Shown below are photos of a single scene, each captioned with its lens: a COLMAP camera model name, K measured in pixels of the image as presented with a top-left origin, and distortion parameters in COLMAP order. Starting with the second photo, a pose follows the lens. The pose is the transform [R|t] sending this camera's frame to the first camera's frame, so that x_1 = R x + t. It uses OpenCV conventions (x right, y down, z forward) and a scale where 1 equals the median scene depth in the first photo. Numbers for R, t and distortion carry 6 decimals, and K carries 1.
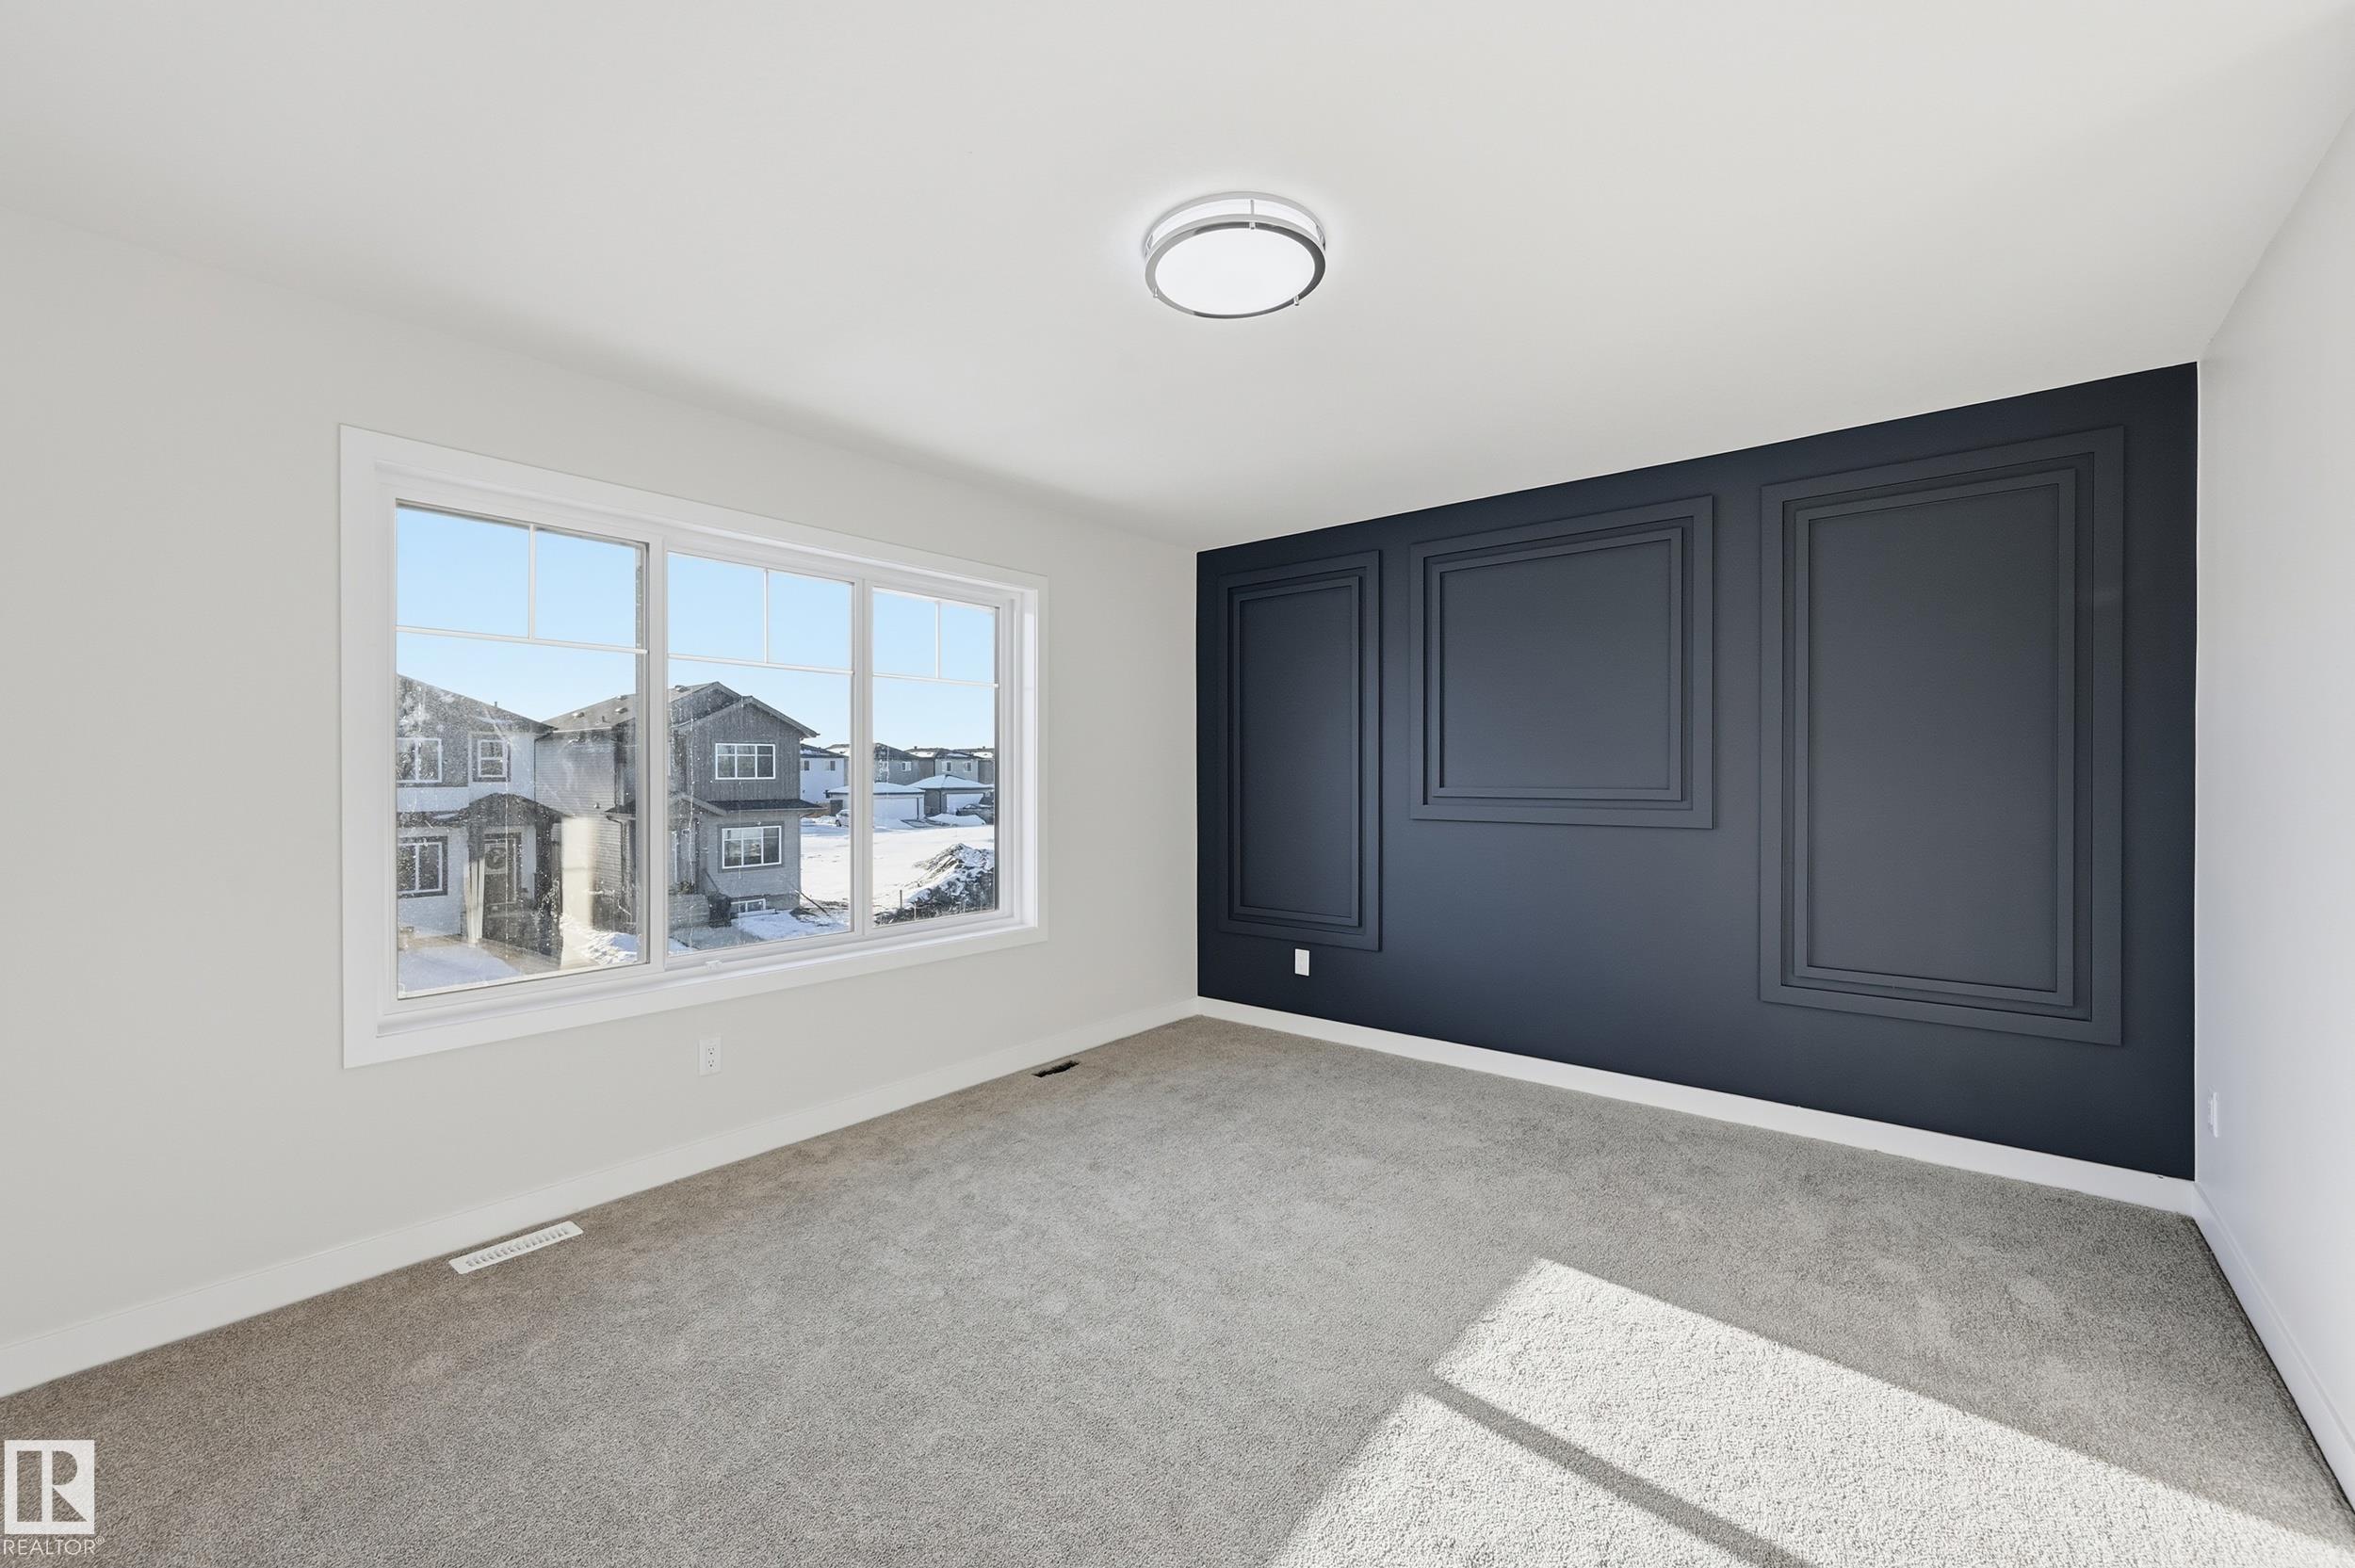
lens RADIAL K [[939.5, 0, 1176.9], [0, 939.5, 775.2], [0, 0, 1]] dist [0.000633, 0.000220]
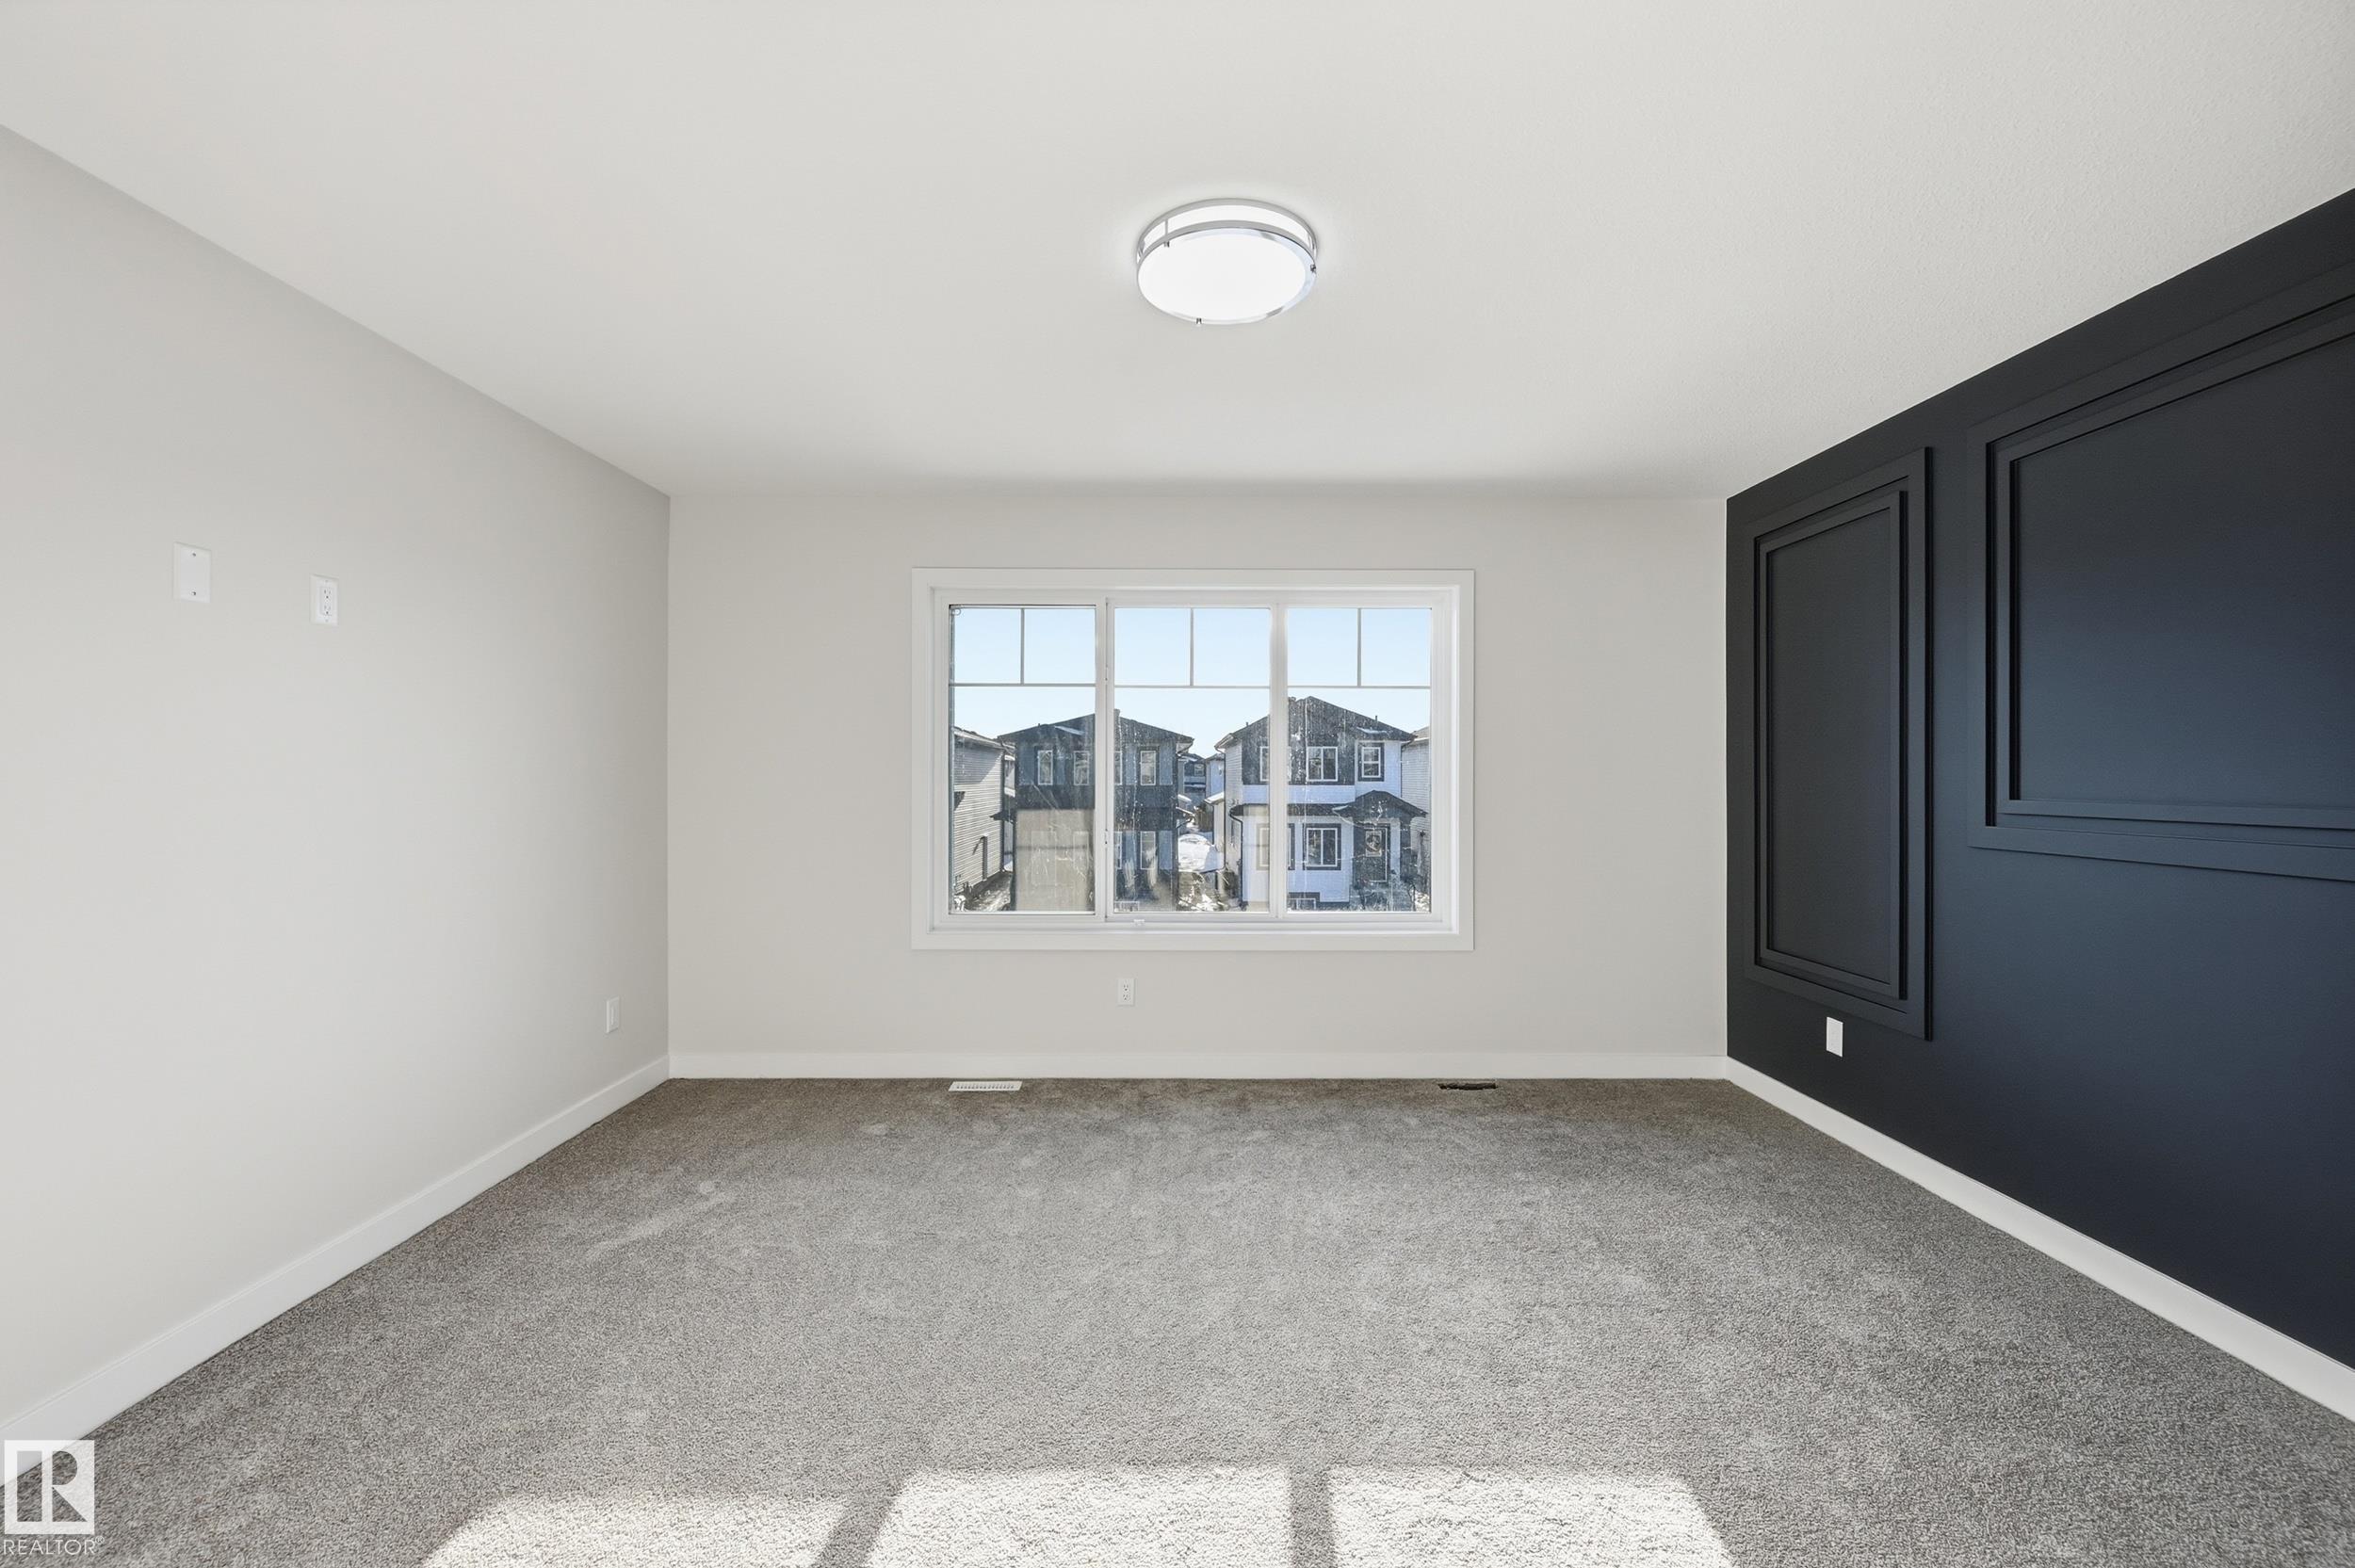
lens RADIAL K [[937.6, 0, 1183.0], [0, 937.6, 774.3], [0, 0, 1]] dist [0.006533, 0.000186]
pose [[0.644079, 0.001587, -0.764957, 0.448457], [-0.003415, 0.999994, -0.000801, -0.001875], [0.764951, 0.003128, 0.644081, 0.178810]]
